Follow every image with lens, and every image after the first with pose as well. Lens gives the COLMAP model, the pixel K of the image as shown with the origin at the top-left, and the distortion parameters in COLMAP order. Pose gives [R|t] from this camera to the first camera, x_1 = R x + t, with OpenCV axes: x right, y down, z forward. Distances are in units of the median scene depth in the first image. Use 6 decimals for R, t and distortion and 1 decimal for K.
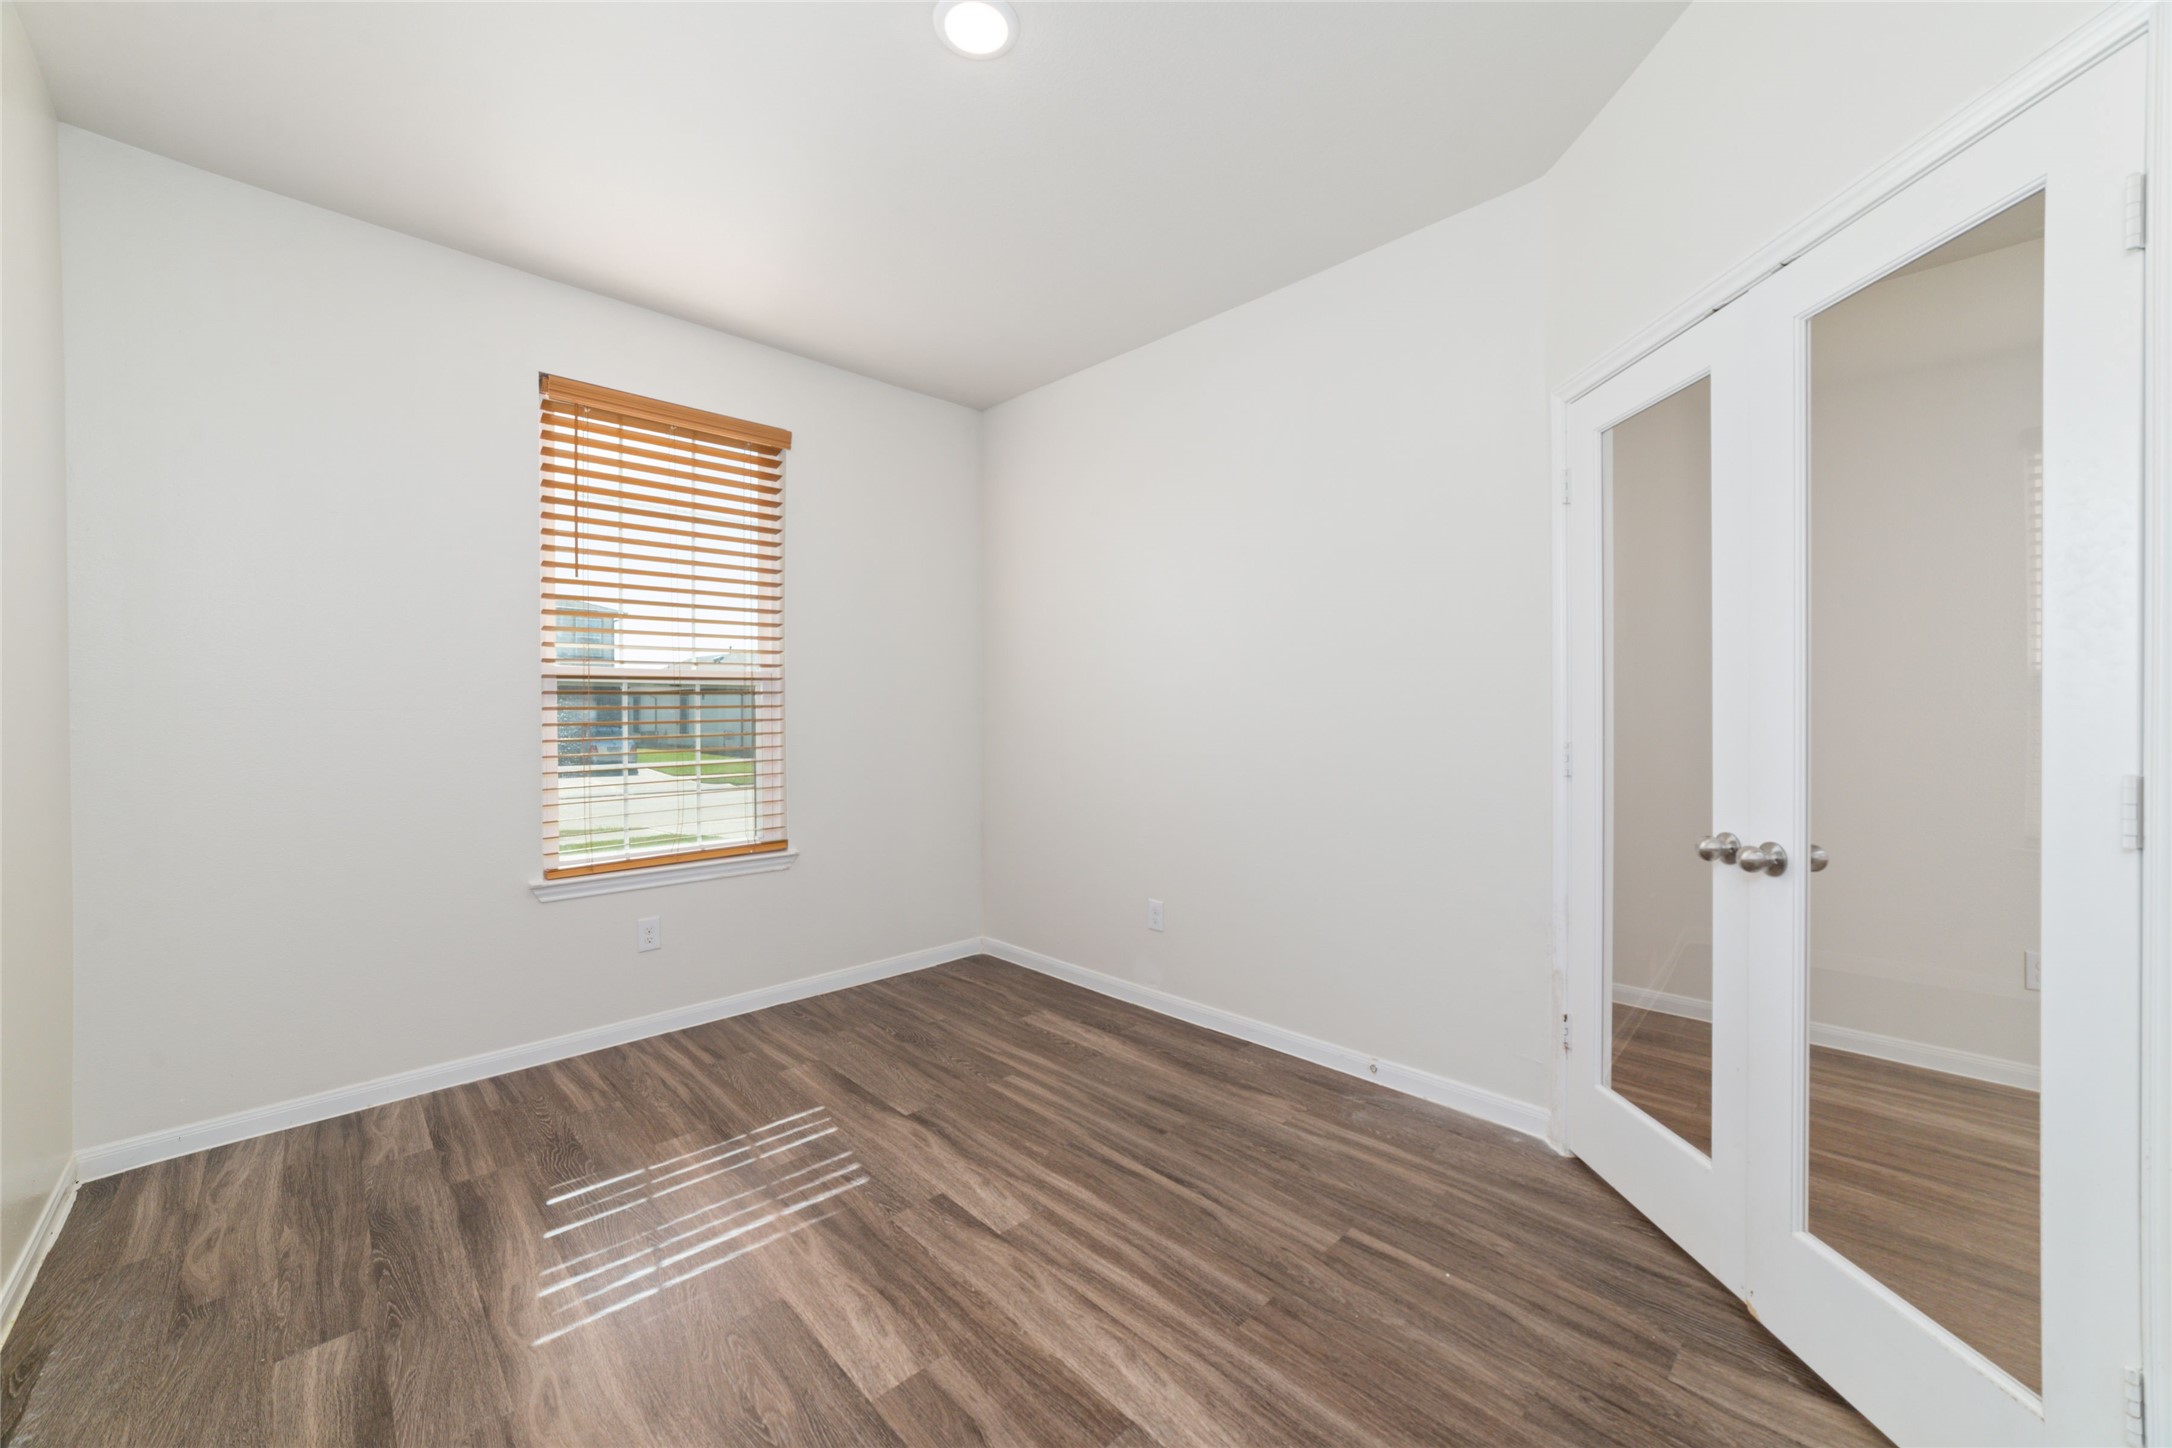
lens RADIAL K [[823.3, 0, 1085.7], [0, 823.3, 720.6], [0, 0, 1]] dist [-0.015507, 0.004525]
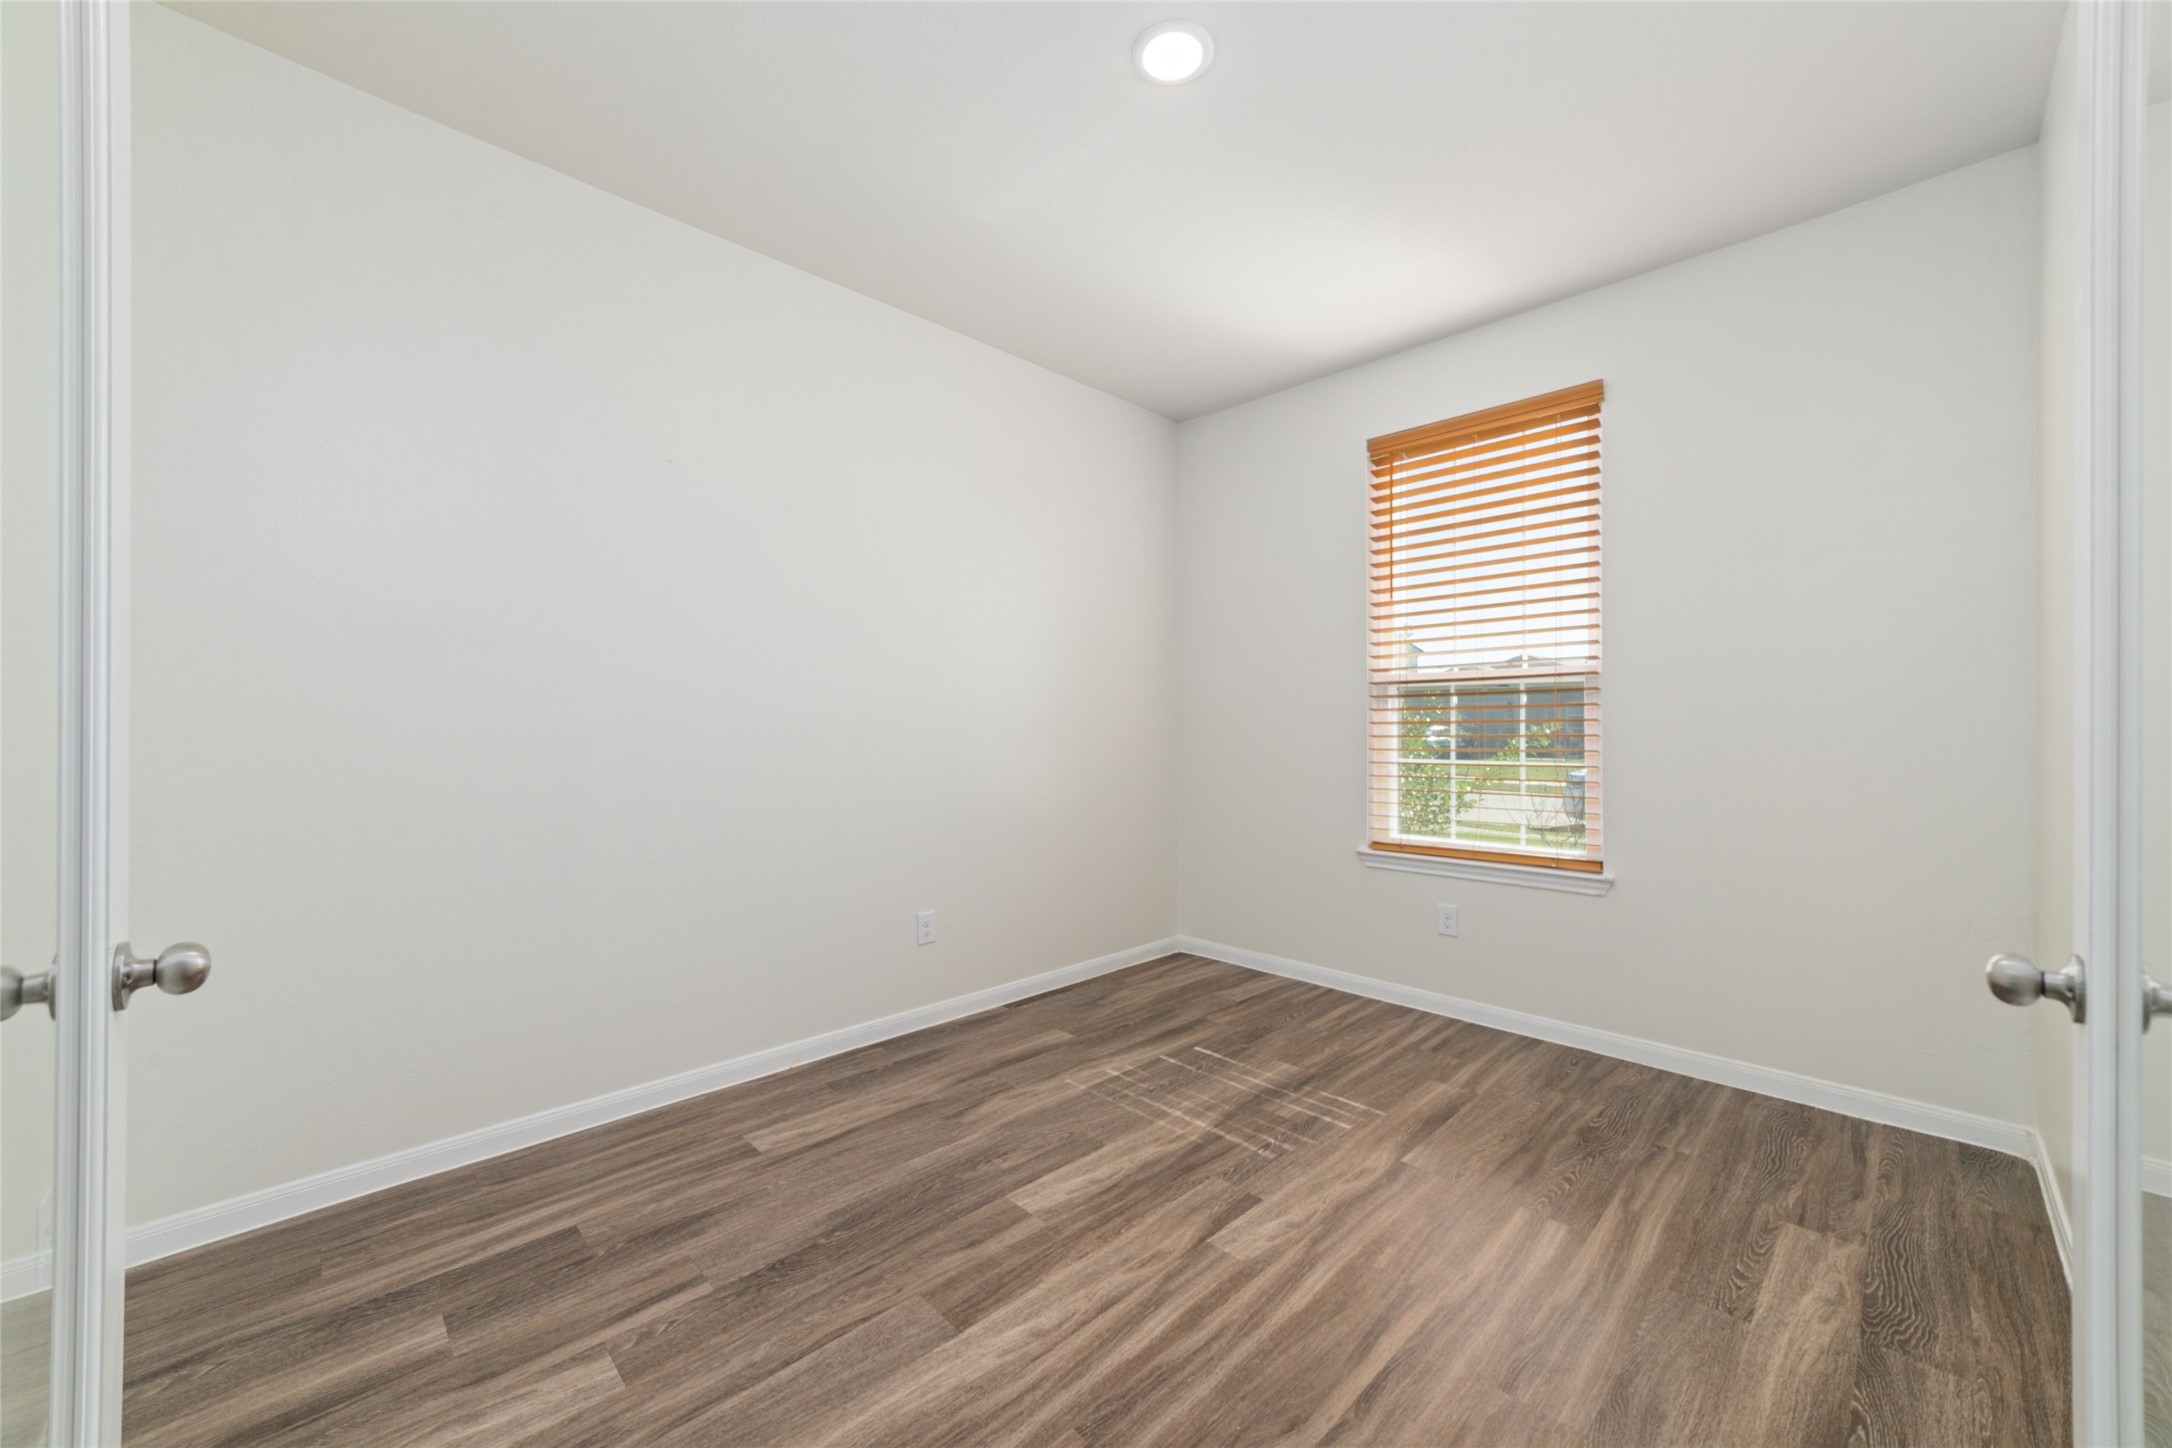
lens RADIAL K [[823.3, 0, 1085.7], [0, 823.3, 720.6], [0, 0, 1]] dist [-0.015507, 0.004525]
pose [[0.006901, -0.000561, -0.999976, 0.682910], [-0.006086, 0.999981, -0.000603, 0.005151], [0.999958, 0.006090, 0.006898, 0.661990]]
